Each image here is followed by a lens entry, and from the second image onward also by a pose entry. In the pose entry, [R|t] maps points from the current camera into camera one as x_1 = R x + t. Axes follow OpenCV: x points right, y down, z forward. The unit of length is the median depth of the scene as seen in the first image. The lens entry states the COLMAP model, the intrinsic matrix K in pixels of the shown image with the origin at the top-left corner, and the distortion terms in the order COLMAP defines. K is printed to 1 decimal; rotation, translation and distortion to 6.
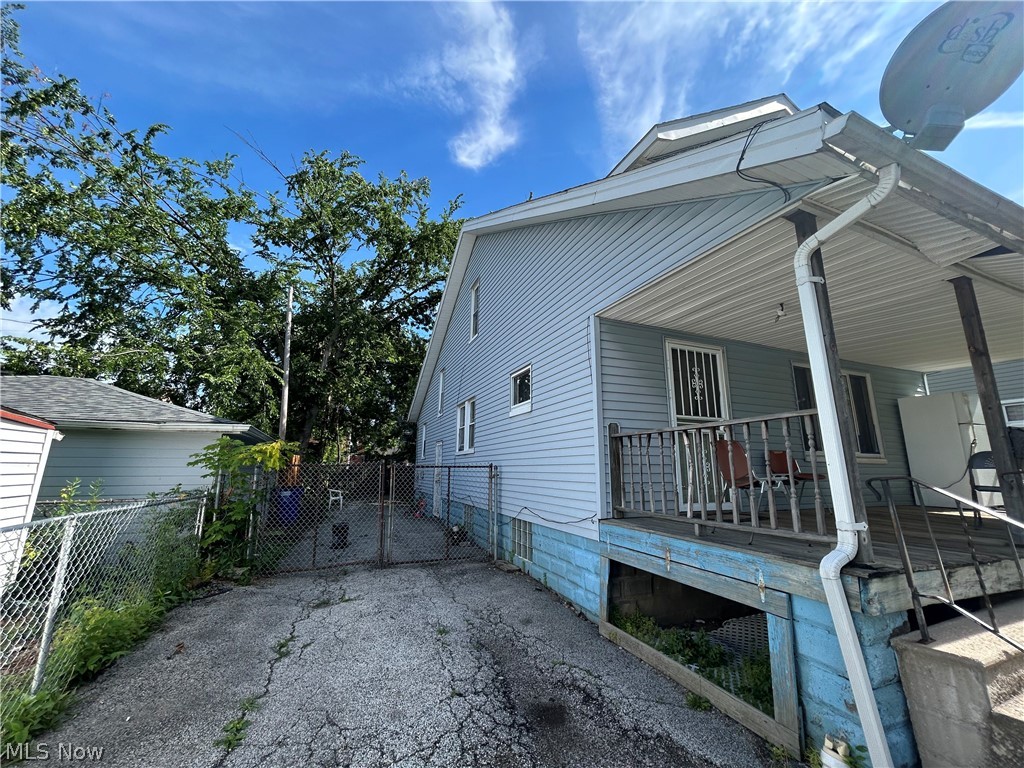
lens RADIAL K [[409.3, 0, 528.1], [0, 409.3, 382.6], [0, 0, 1]] dist [0.017553, -0.008930]
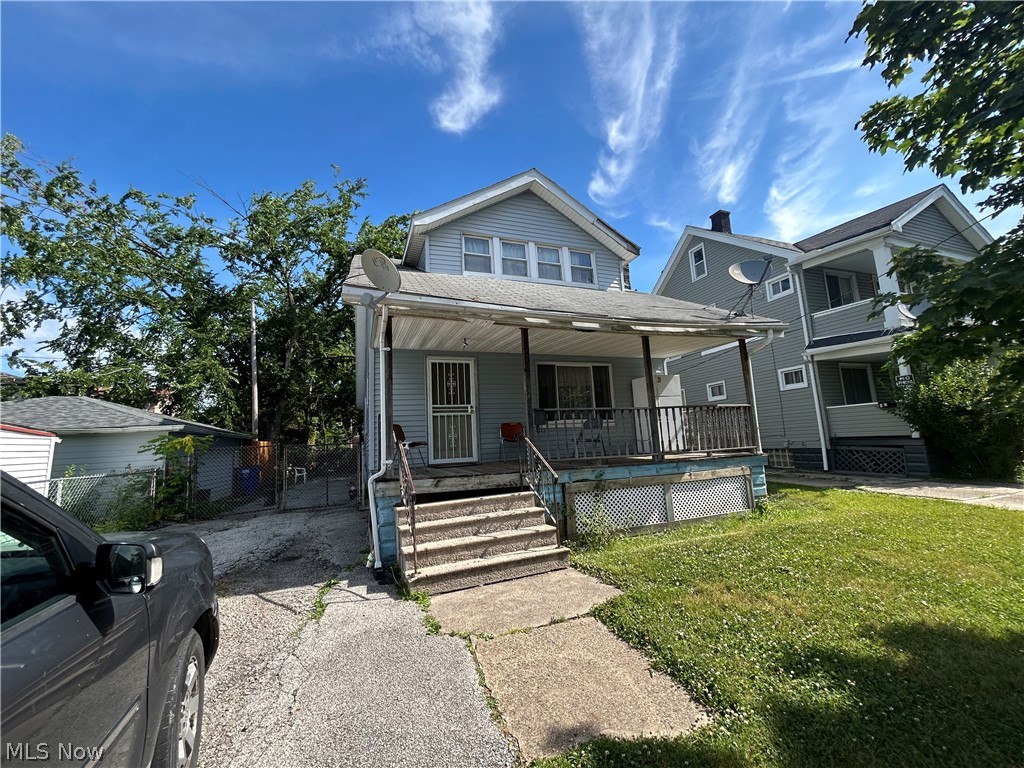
lens RADIAL K [[410.5, 0, 512.3], [0, 410.5, 403.0], [0, 0, 1]] dist [0.001038, -0.000073]
pose [[0.997562, -0.056545, -0.040906, 0.160428], [0.060599, 0.992540, 0.105795, -0.017556], [0.034618, -0.108016, 0.993546, -0.120066]]
